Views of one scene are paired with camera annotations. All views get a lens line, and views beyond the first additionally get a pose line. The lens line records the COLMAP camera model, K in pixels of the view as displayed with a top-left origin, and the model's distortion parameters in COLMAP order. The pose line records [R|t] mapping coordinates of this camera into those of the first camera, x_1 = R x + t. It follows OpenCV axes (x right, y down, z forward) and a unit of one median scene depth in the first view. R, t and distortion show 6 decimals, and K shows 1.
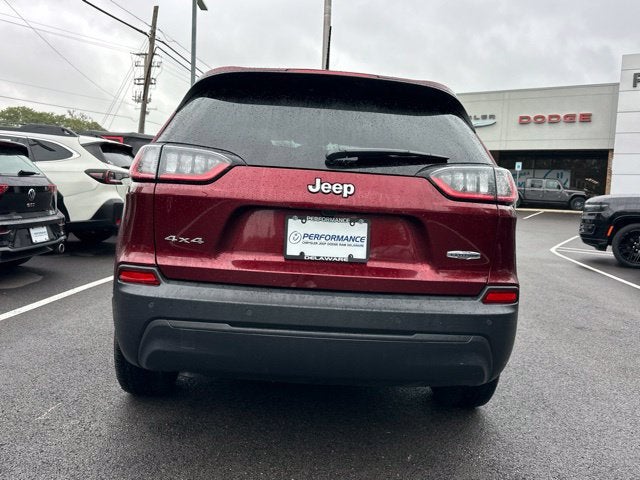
lens RADIAL K [[524.2, 0, 315.4], [0, 524.2, 243.8], [0, 0, 1]] dist [0.091064, -0.116443]
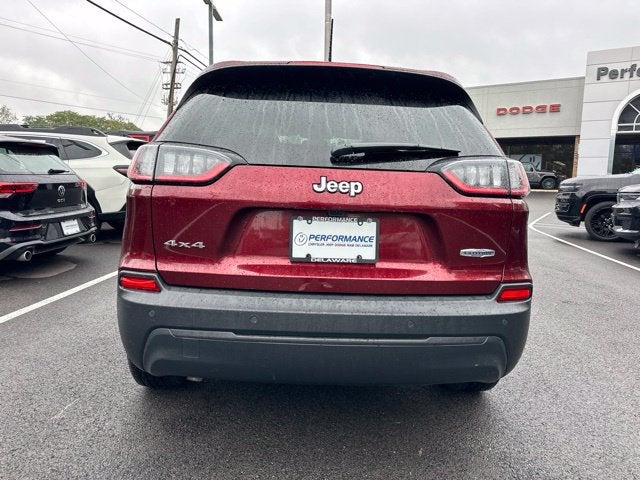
lens RADIAL K [[446.6, 0, 320.0], [0, 446.6, 240.0], [0, 0, 1]] dist [0.068296, -0.072039]
pose [[0.999714, -0.023287, -0.005515, 0.000870], [0.023482, 0.998984, 0.038468, -0.039931], [0.004614, -0.038587, 0.999245, 0.184393]]
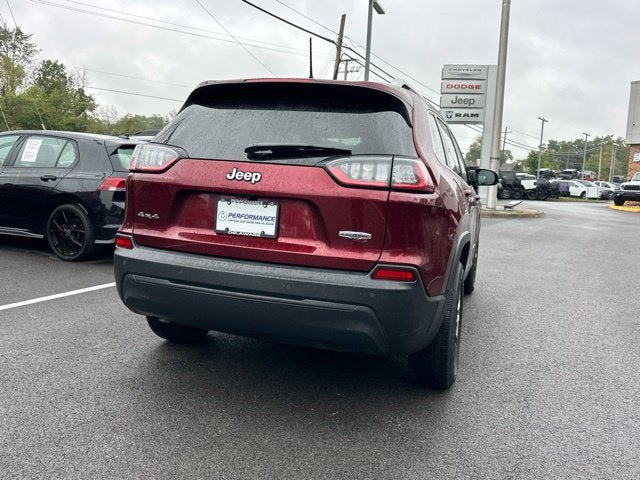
lens RADIAL K [[524.2, 0, 315.4], [0, 524.2, 243.8], [0, 0, 1]] dist [0.091064, -0.116443]
pose [[0.933153, 0.042000, -0.357018, 0.606625], [-0.041271, 0.999101, 0.009662, 0.032550], [0.357103, 0.005718, 0.934048, -0.089148]]
